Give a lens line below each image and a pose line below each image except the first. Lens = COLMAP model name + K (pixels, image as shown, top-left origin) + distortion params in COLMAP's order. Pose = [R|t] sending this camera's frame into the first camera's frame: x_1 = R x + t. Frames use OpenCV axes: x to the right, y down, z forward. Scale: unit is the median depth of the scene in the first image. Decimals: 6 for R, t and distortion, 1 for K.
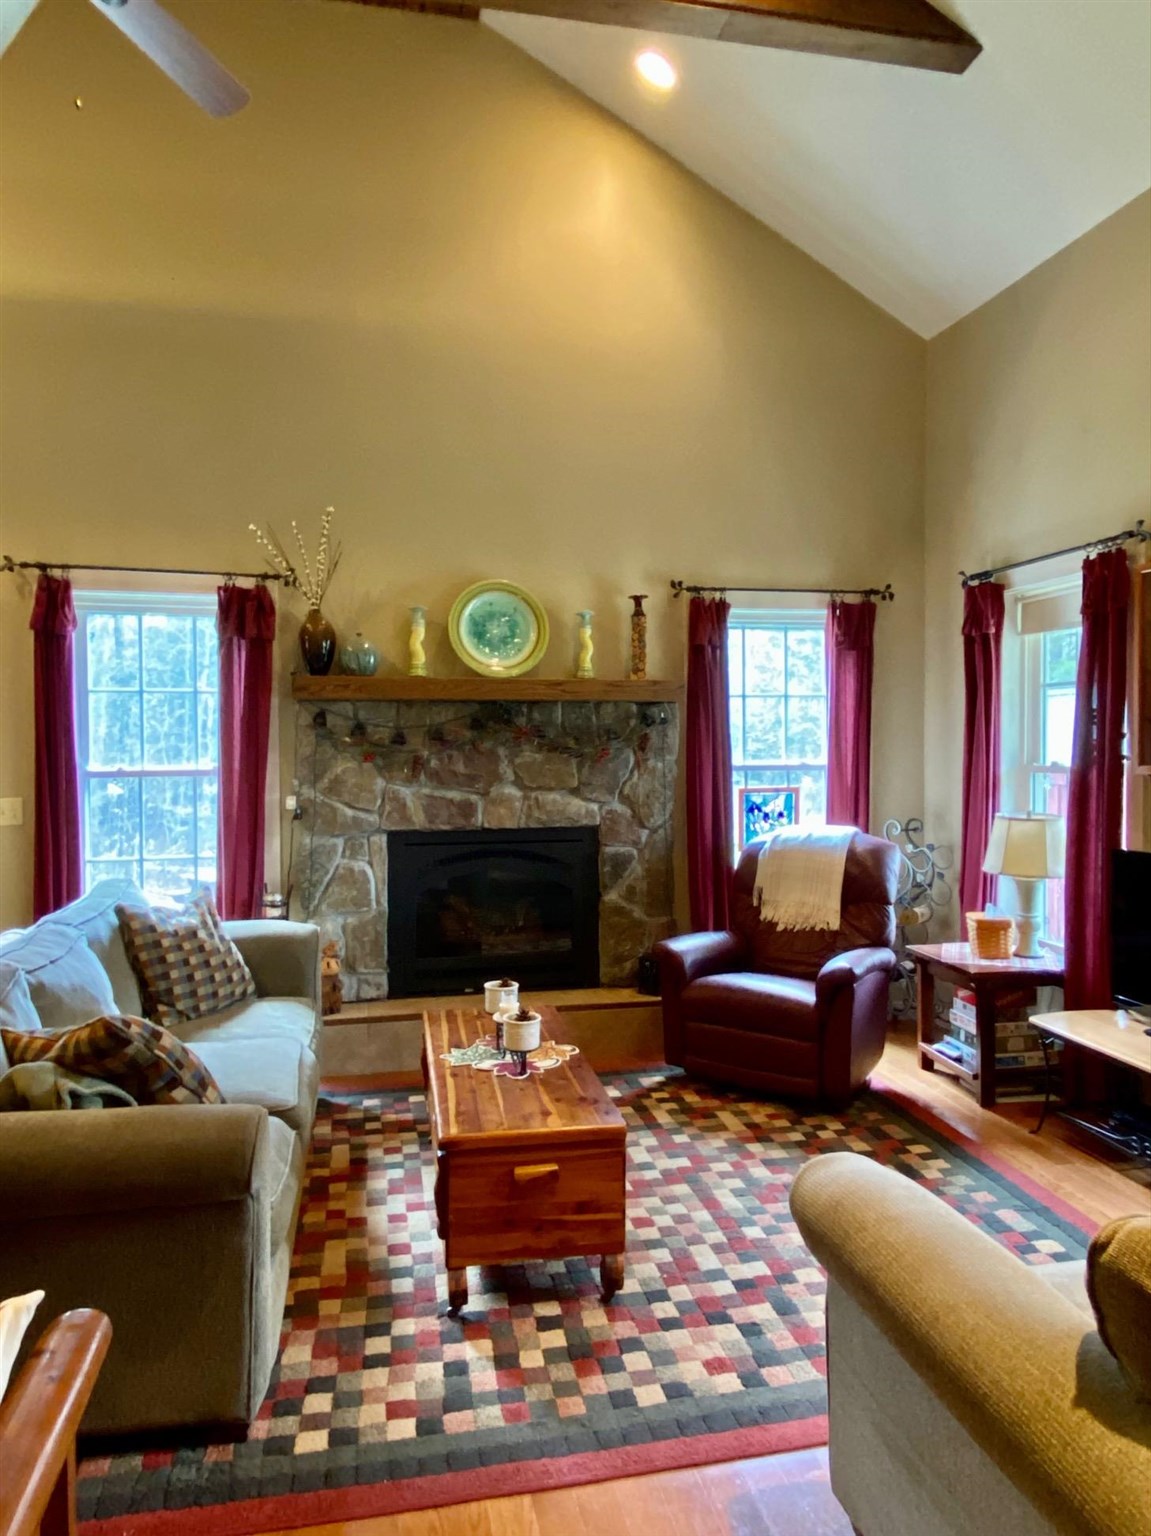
lens RADIAL K [[999.2, 0, 575.5], [0, 999.2, 768.0], [0, 0, 1]] dist [0.099586, -0.097586]
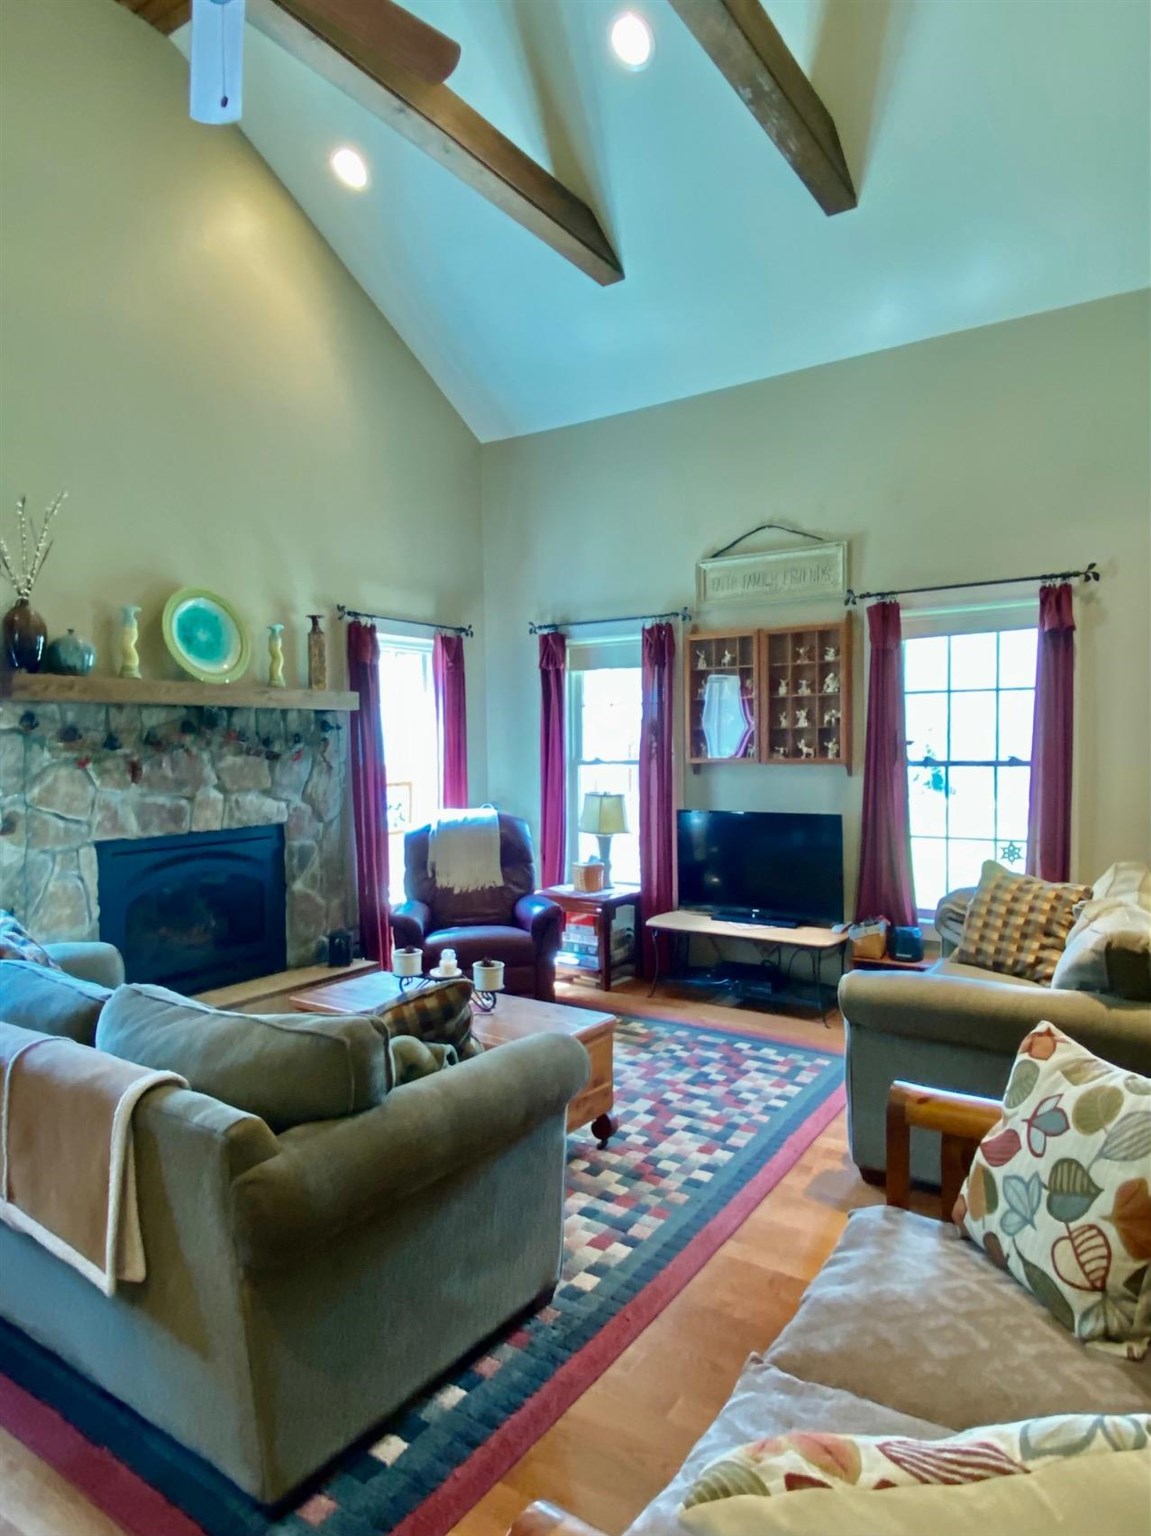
lens RADIAL K [[905.4, 0, 575.5], [0, 905.4, 768.0], [0, 0, 1]] dist [0.070546, -0.000306]
pose [[0.720831, -0.023986, 0.692696, -0.458816], [0.023833, 0.999668, 0.009815, -0.004219], [-0.692701, 0.009434, 0.721163, 0.065031]]
